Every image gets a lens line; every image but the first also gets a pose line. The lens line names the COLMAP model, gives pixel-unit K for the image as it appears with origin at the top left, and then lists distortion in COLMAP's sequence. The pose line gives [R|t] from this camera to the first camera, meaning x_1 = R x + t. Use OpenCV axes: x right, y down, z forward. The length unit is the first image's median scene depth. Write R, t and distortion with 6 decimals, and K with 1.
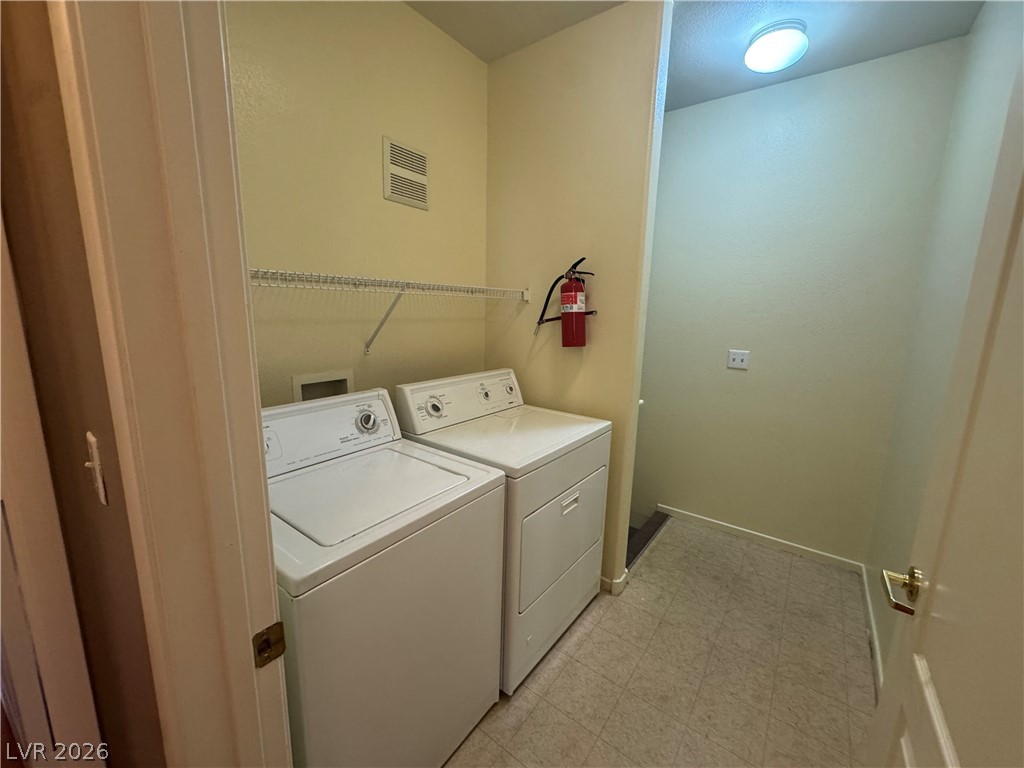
lens RADIAL K [[408.2, 0, 511.8], [0, 408.2, 384.6], [0, 0, 1]] dist [-0.003665, 0.000163]
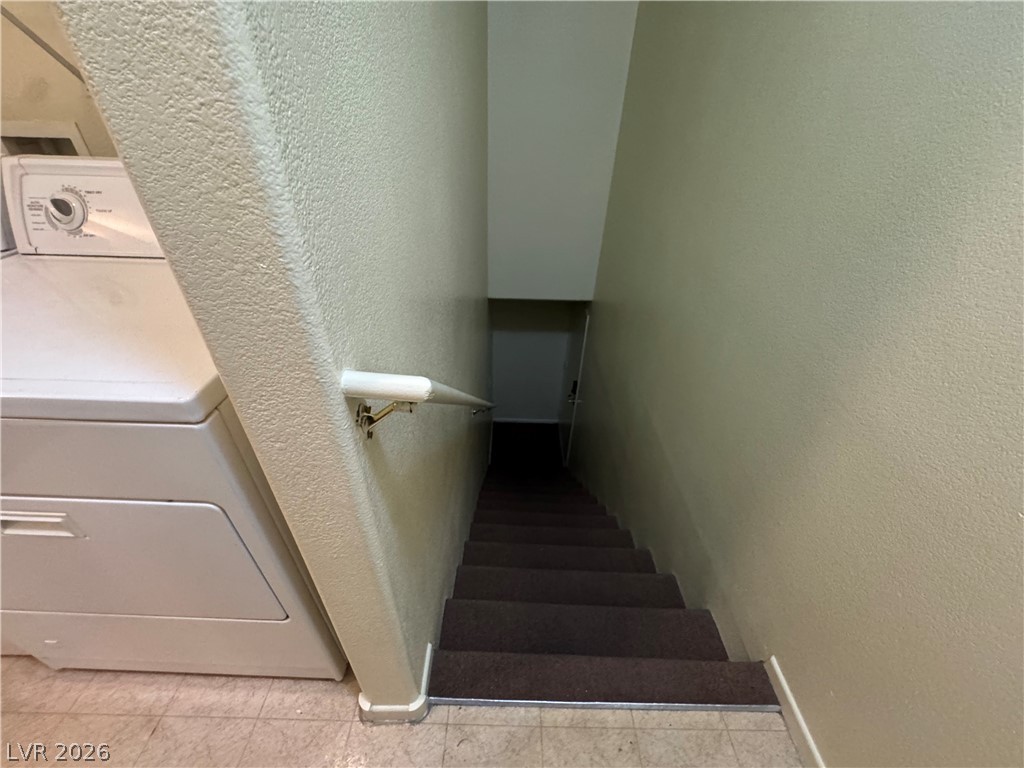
lens RADIAL K [[408.2, 0, 511.8], [0, 408.2, 384.6], [0, 0, 1]] dist [-0.003665, 0.000163]
pose [[0.594786, 0.463023, -0.657145, 0.583384], [-0.161376, 0.869594, 0.466652, -0.084523], [0.787520, -0.171510, 0.591943, 1.091221]]
